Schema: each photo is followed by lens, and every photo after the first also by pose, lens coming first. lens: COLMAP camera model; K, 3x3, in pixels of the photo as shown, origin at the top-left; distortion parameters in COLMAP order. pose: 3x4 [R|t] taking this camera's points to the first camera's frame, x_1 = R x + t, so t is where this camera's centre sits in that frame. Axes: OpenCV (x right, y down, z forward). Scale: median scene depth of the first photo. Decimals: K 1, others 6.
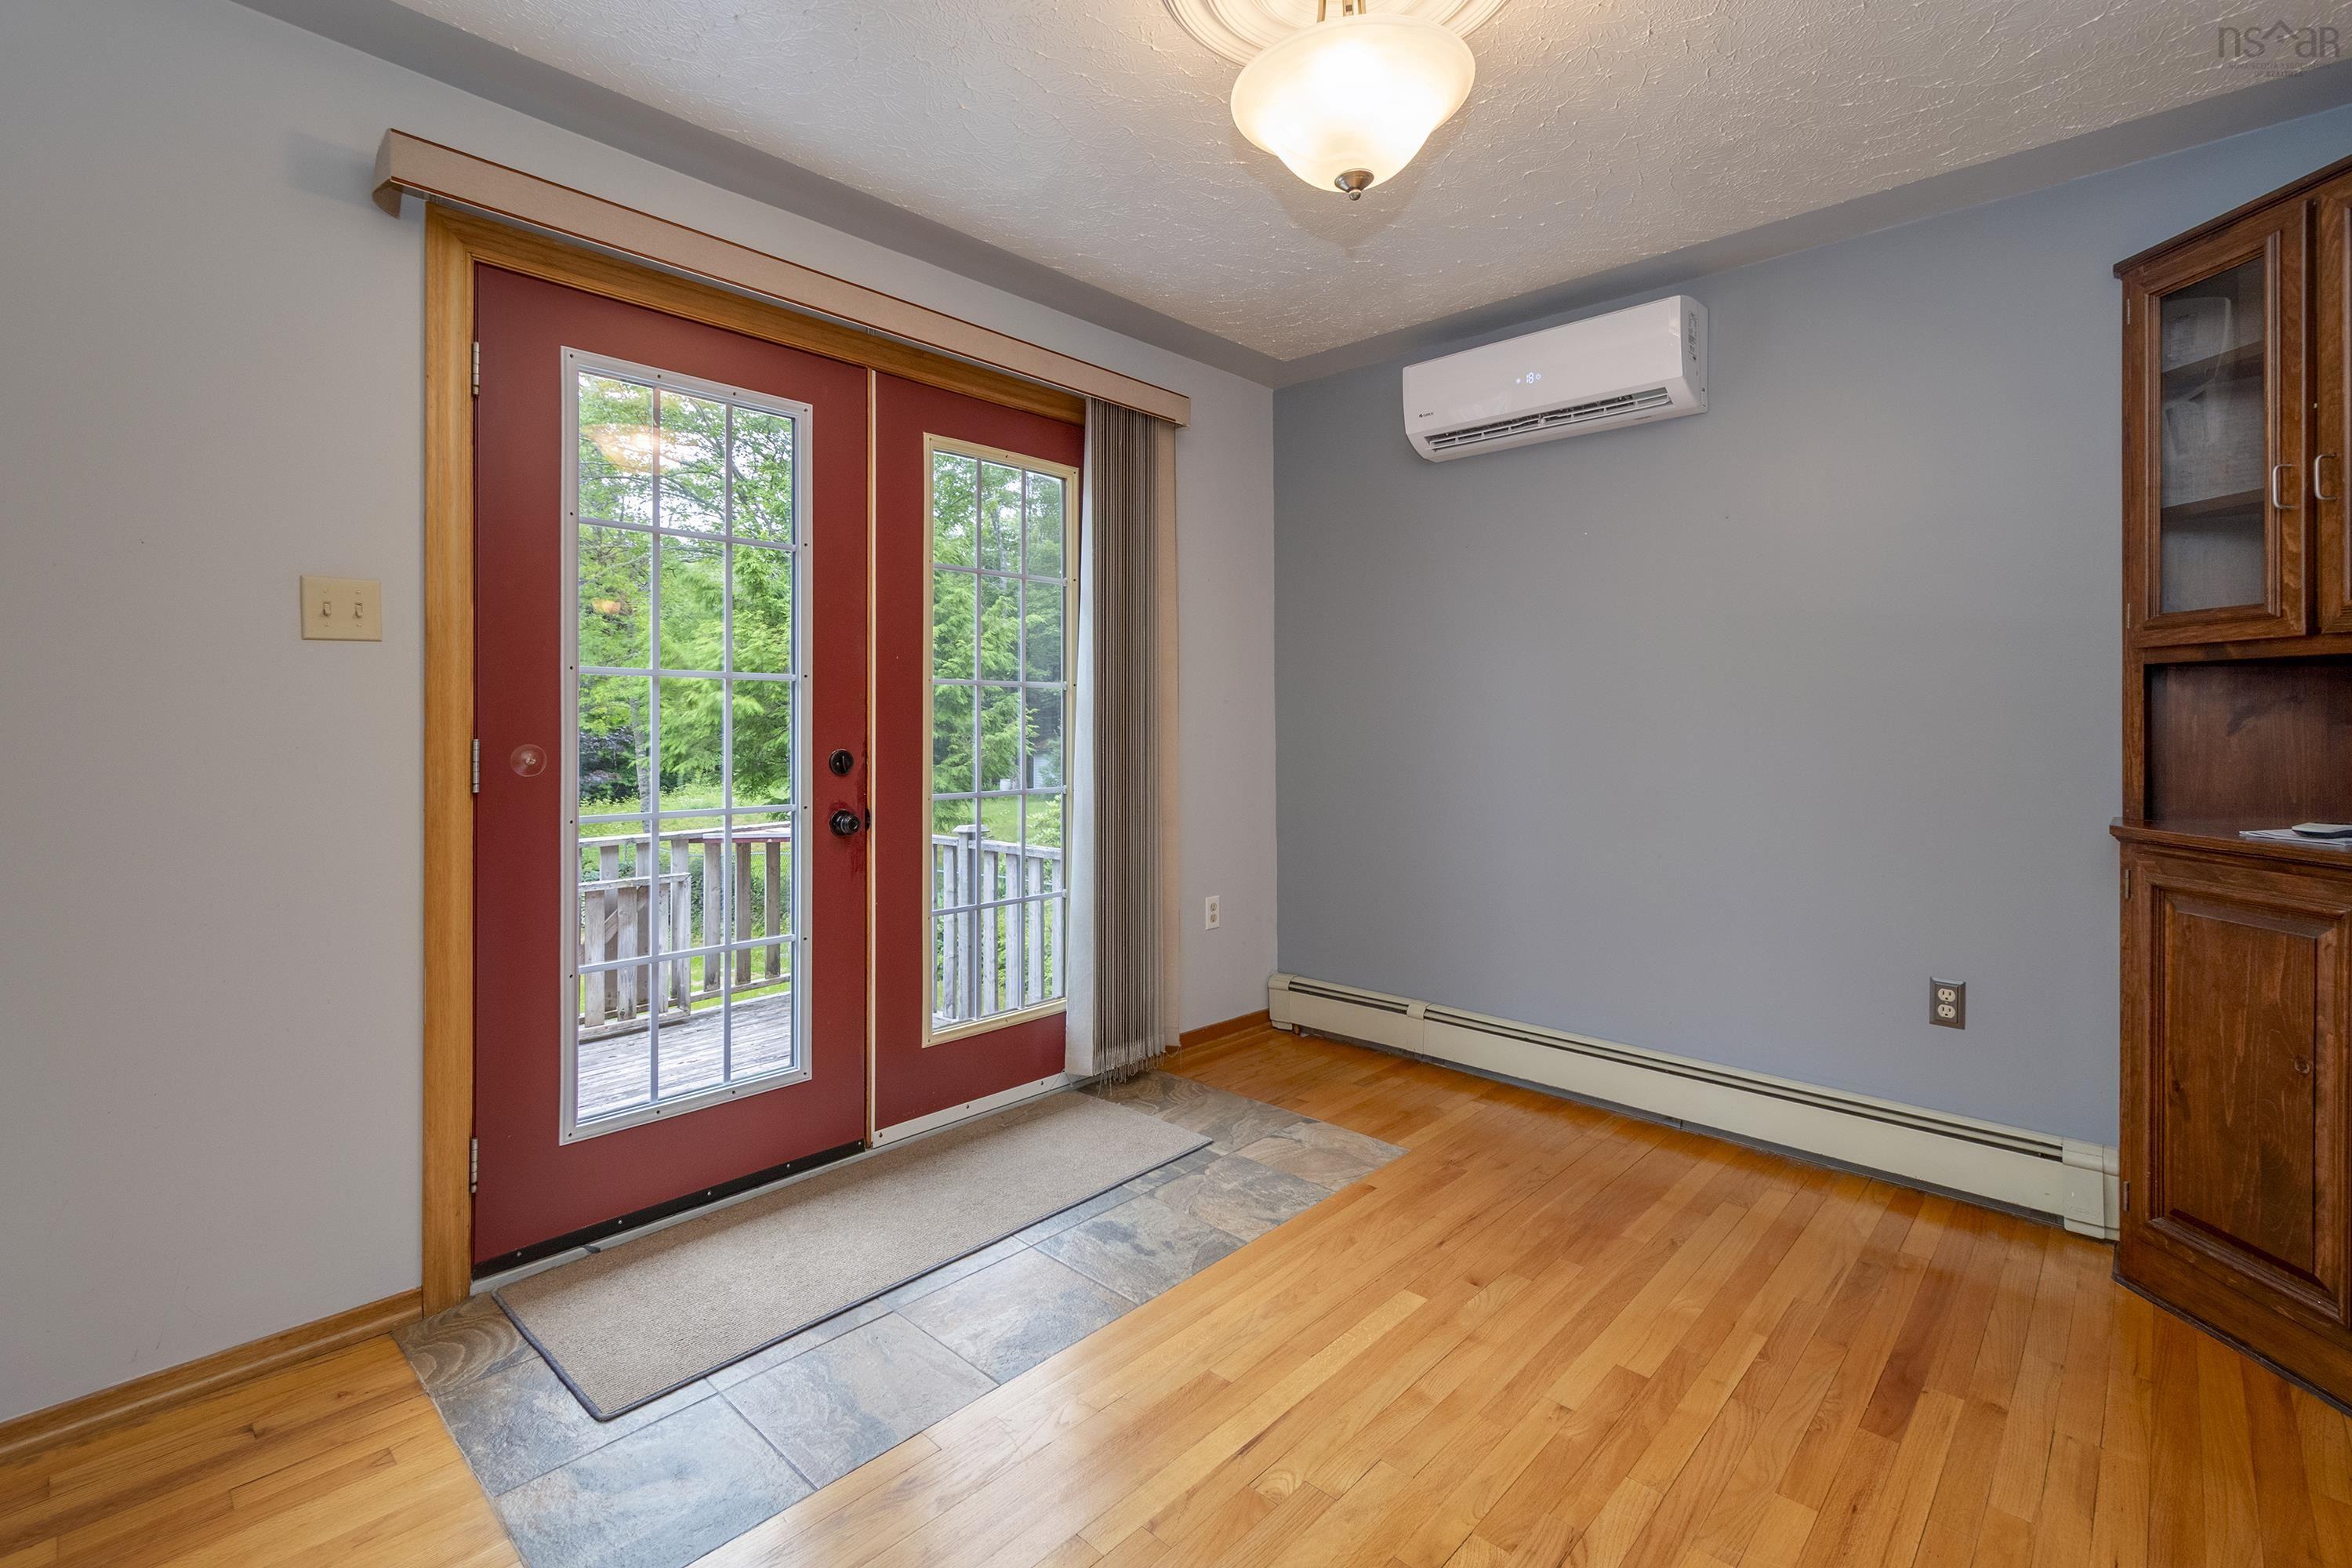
lens RADIAL K [[1060.1, 0, 1170.9], [0, 1060.1, 725.9], [0, 0, 1]] dist [0.002496, -0.000242]
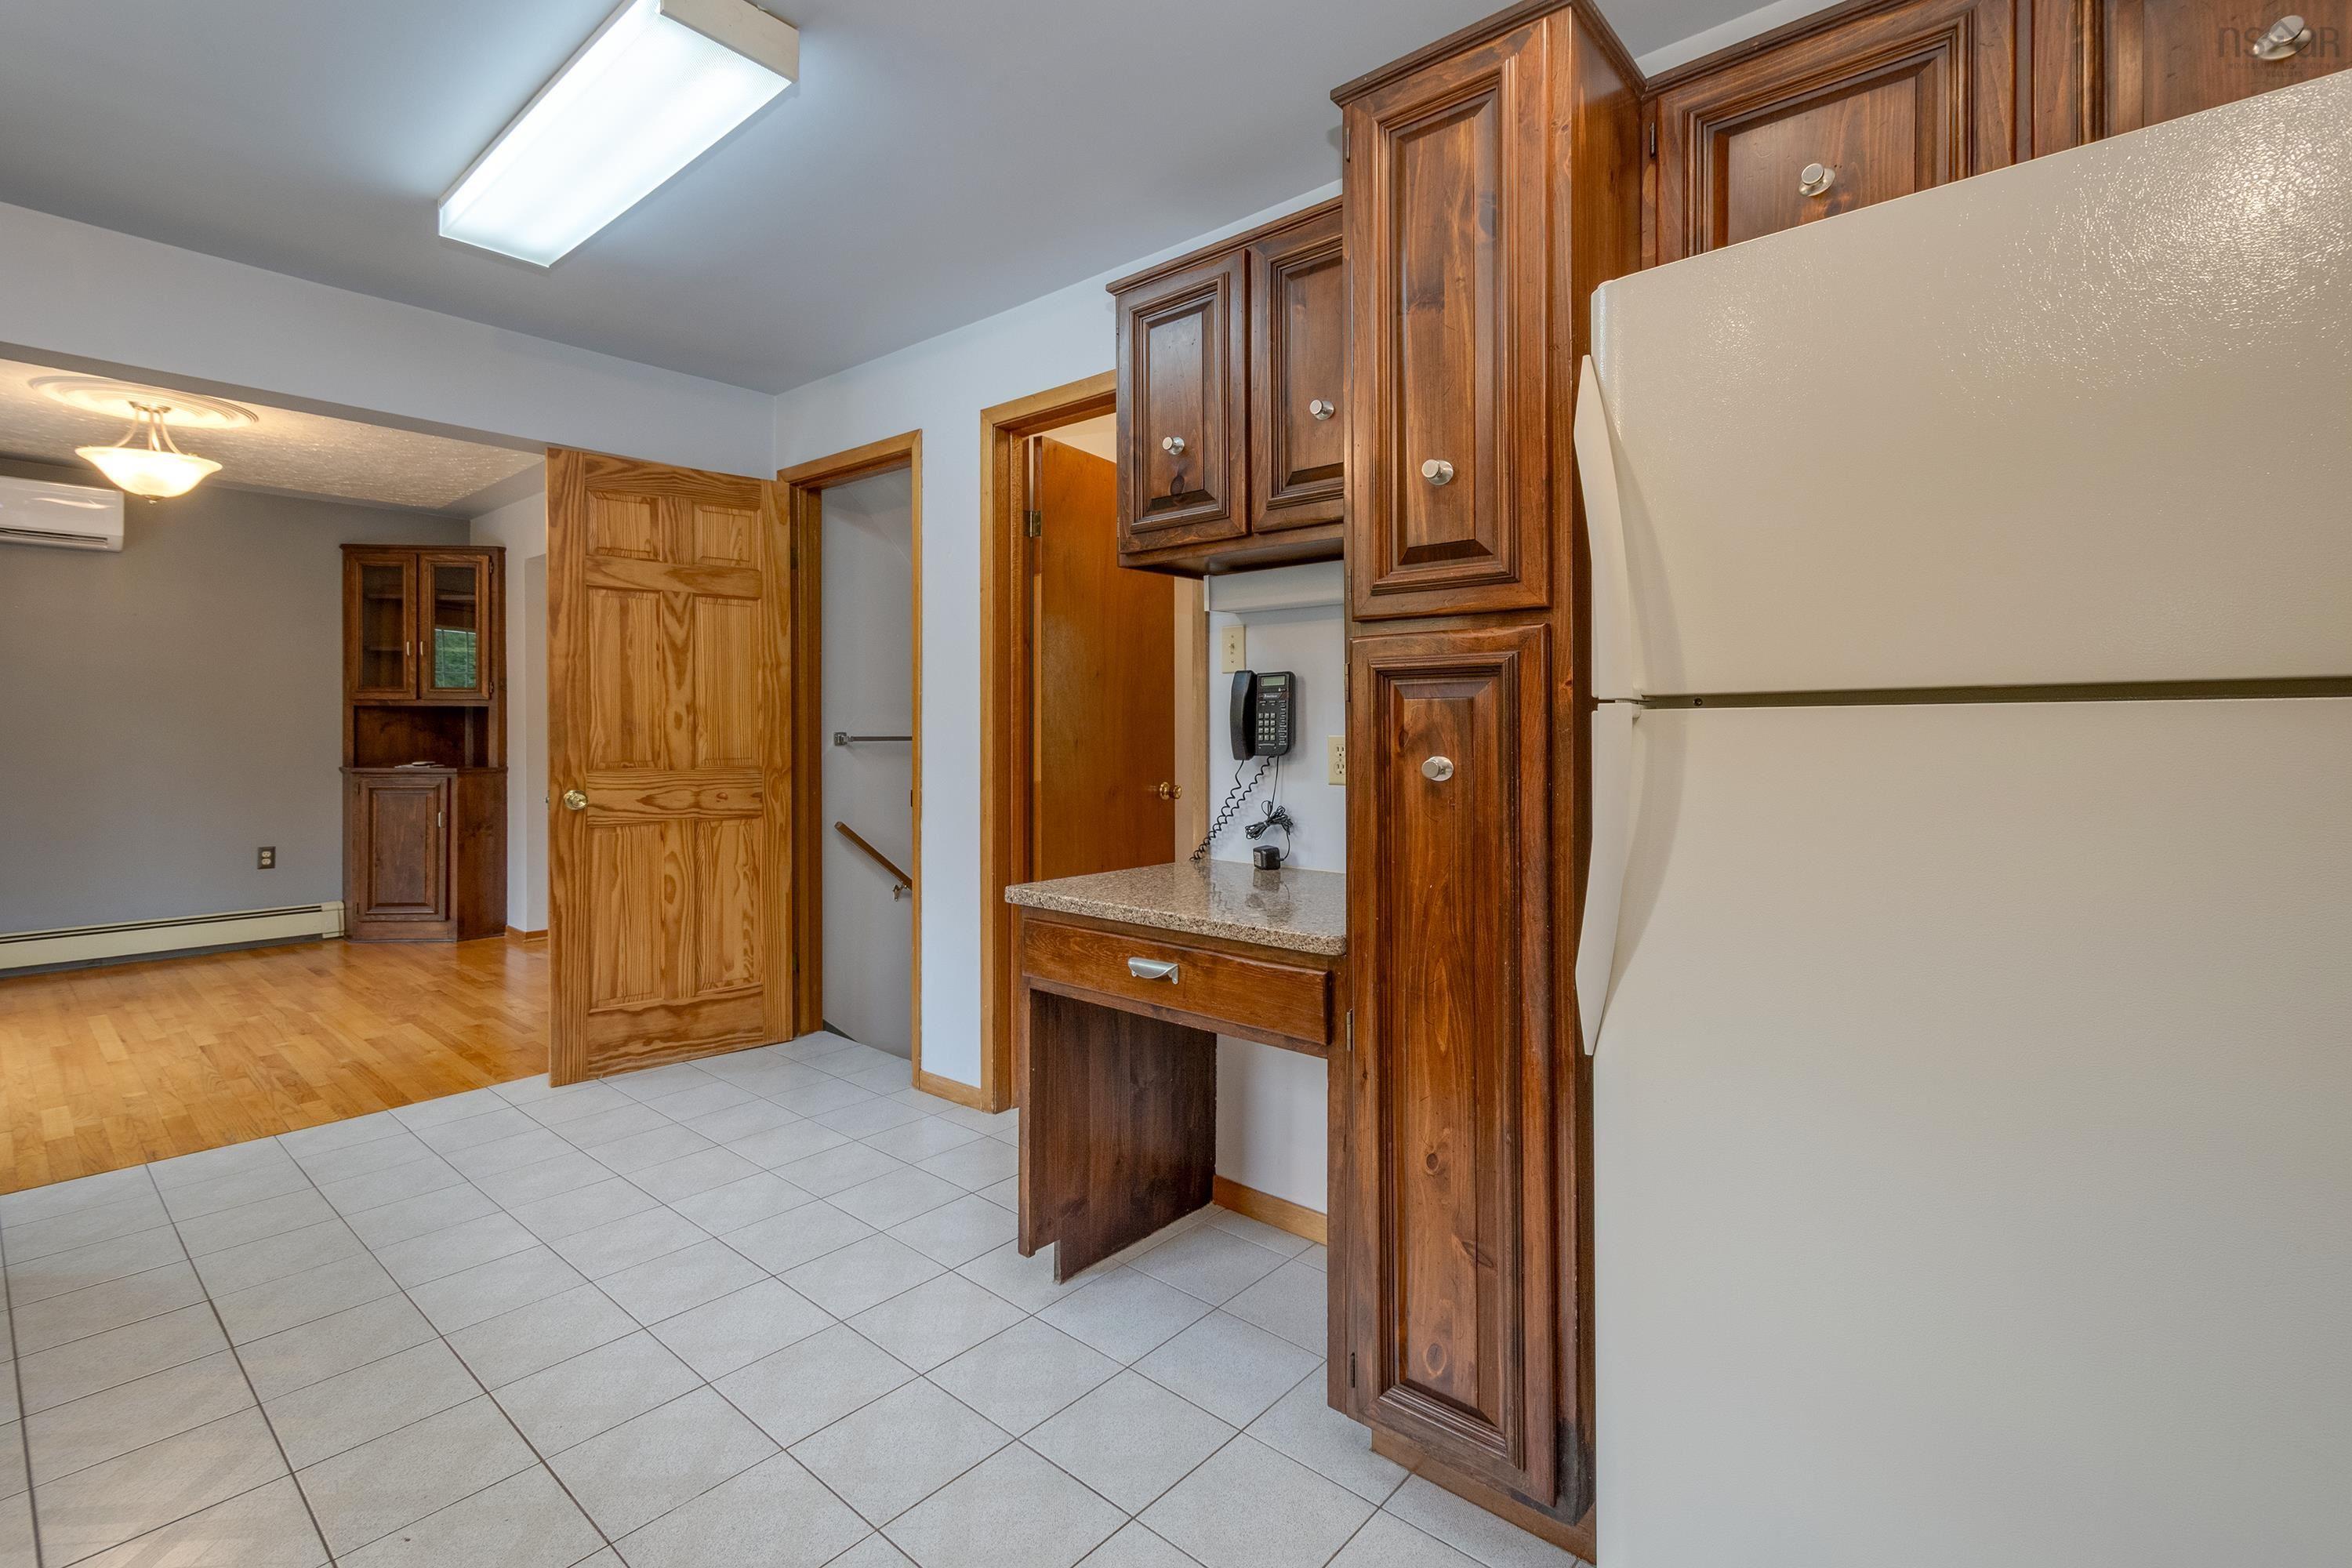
lens RADIAL K [[1060.1, 0, 1199.2], [0, 1060.1, 730.2], [0, 0, 1]] dist [0.002496, -0.000242]
pose [[-0.048648, -0.005603, 0.998800, -1.538056], [0.006273, 0.999963, 0.005915, -0.000553], [-0.998796, 0.006553, -0.048611, -0.806113]]
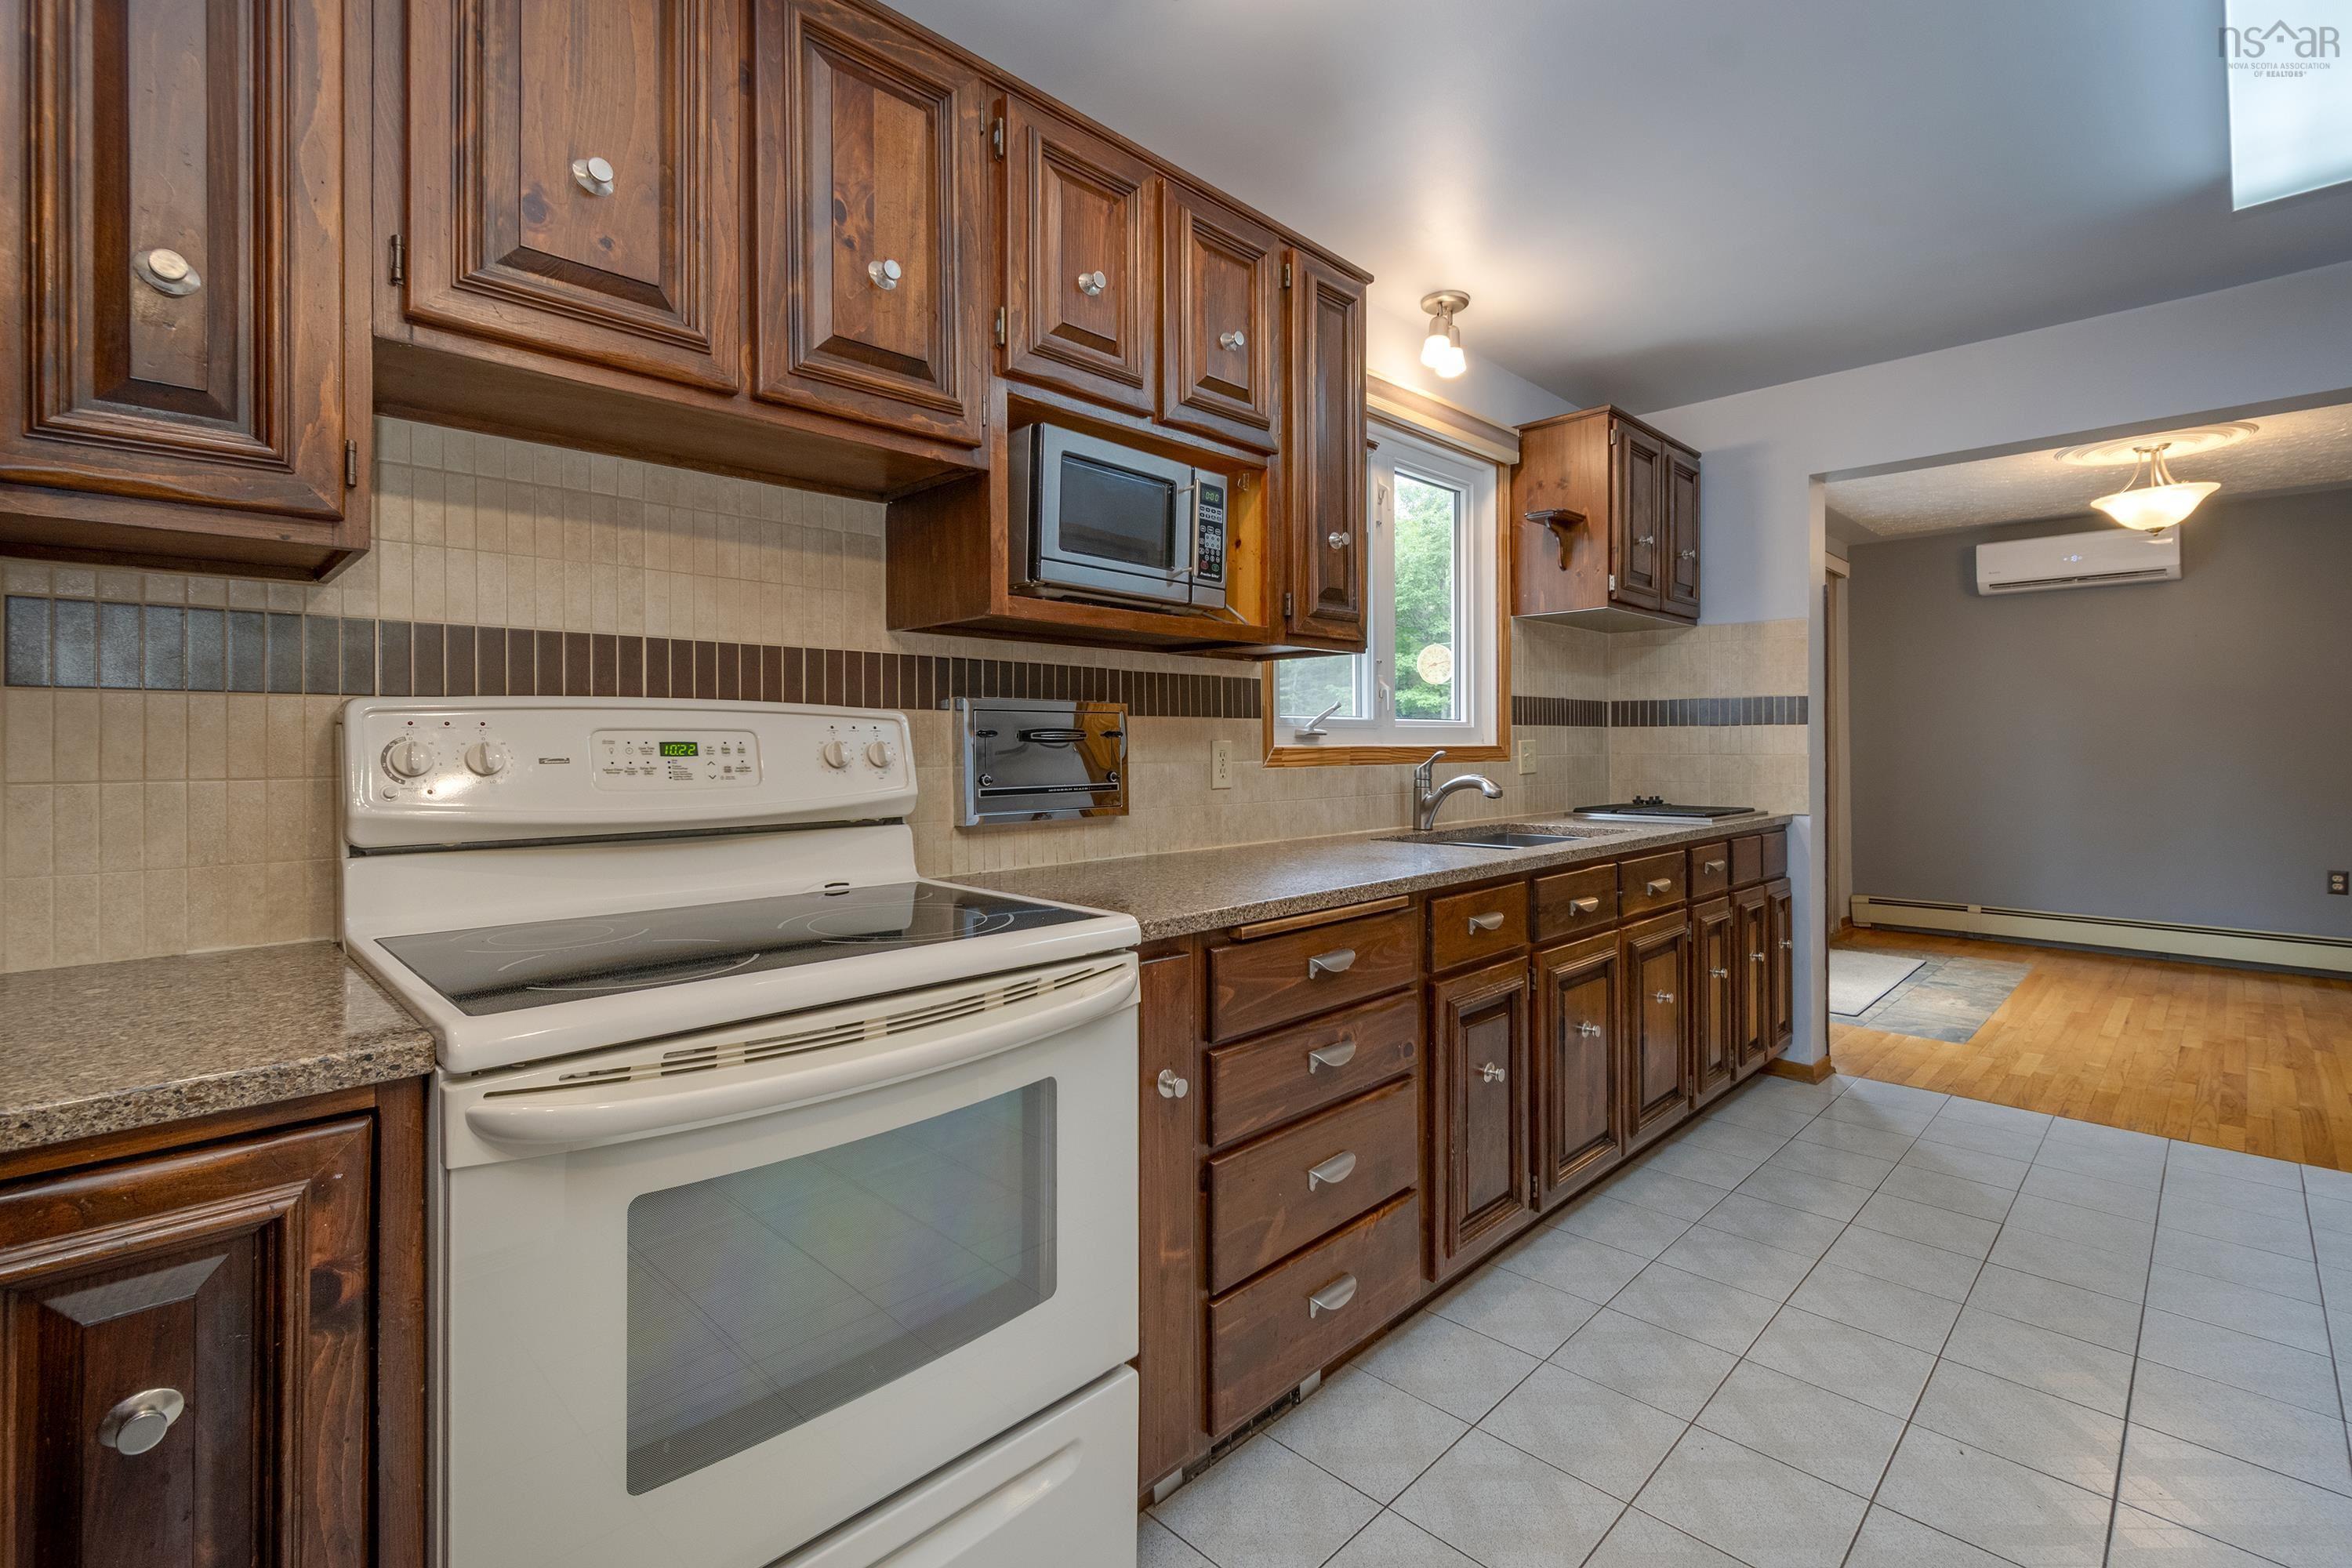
lens RADIAL K [[1060.1, 0, 1187.3], [0, 1060.1, 733.5], [0, 0, 1]] dist [0.002496, -0.000242]
pose [[0.999627, -0.002551, -0.027184, -1.399814], [0.002156, 0.999892, -0.014526, 0.003272], [0.027219, 0.014461, 0.999525, -1.081673]]
